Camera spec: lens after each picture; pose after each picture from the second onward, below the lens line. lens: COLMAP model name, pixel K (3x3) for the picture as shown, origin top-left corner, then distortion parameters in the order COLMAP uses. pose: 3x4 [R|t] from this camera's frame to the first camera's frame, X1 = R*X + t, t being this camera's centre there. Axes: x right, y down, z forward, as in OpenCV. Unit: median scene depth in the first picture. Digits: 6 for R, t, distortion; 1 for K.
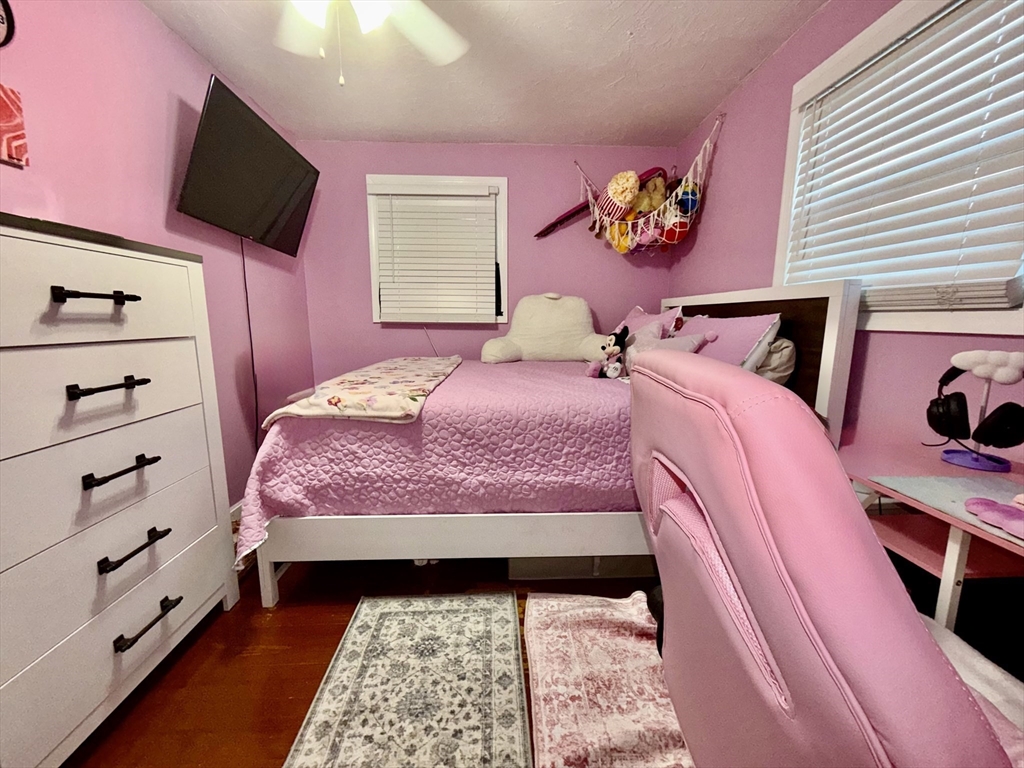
lens RADIAL K [[409.8, 0, 512.0], [0, 409.8, 384.0], [0, 0, 1]] dist [-0.000759, 0.000383]
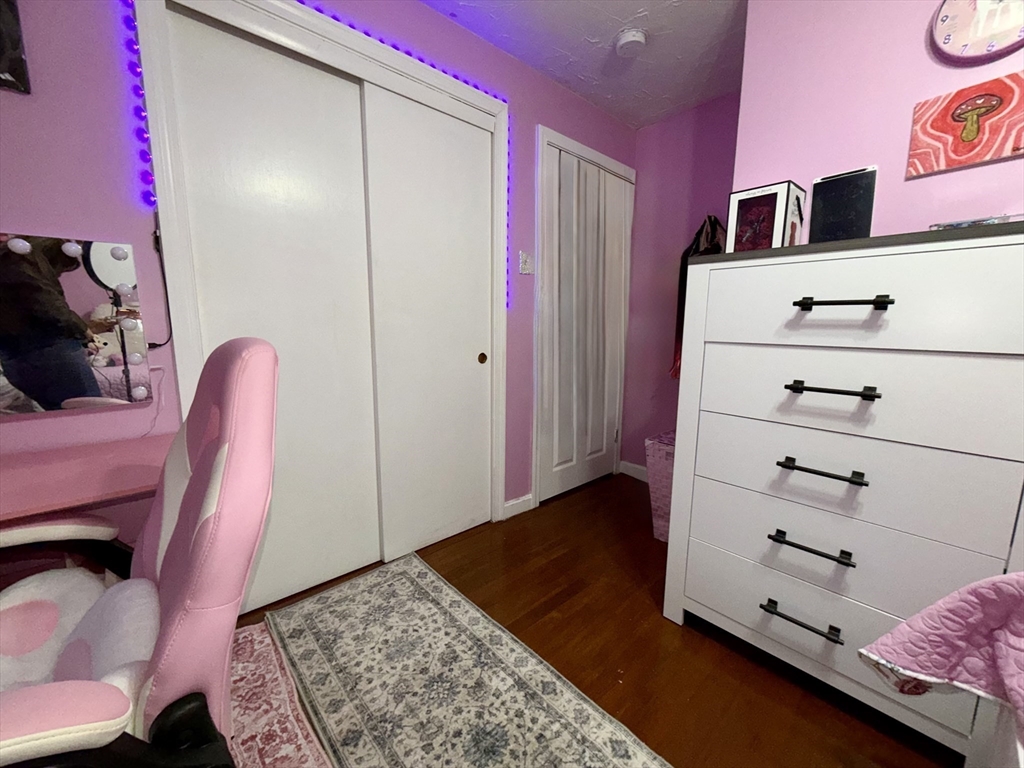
lens RADIAL K [[409.8, 0, 512.0], [0, 409.8, 384.0], [0, 0, 1]] dist [-0.000759, 0.000383]
pose [[-0.760502, 0.088928, -0.643218, 0.285308], [-0.111388, 0.958028, 0.264150, -0.188261], [0.639711, 0.272533, -0.718676, 1.200452]]
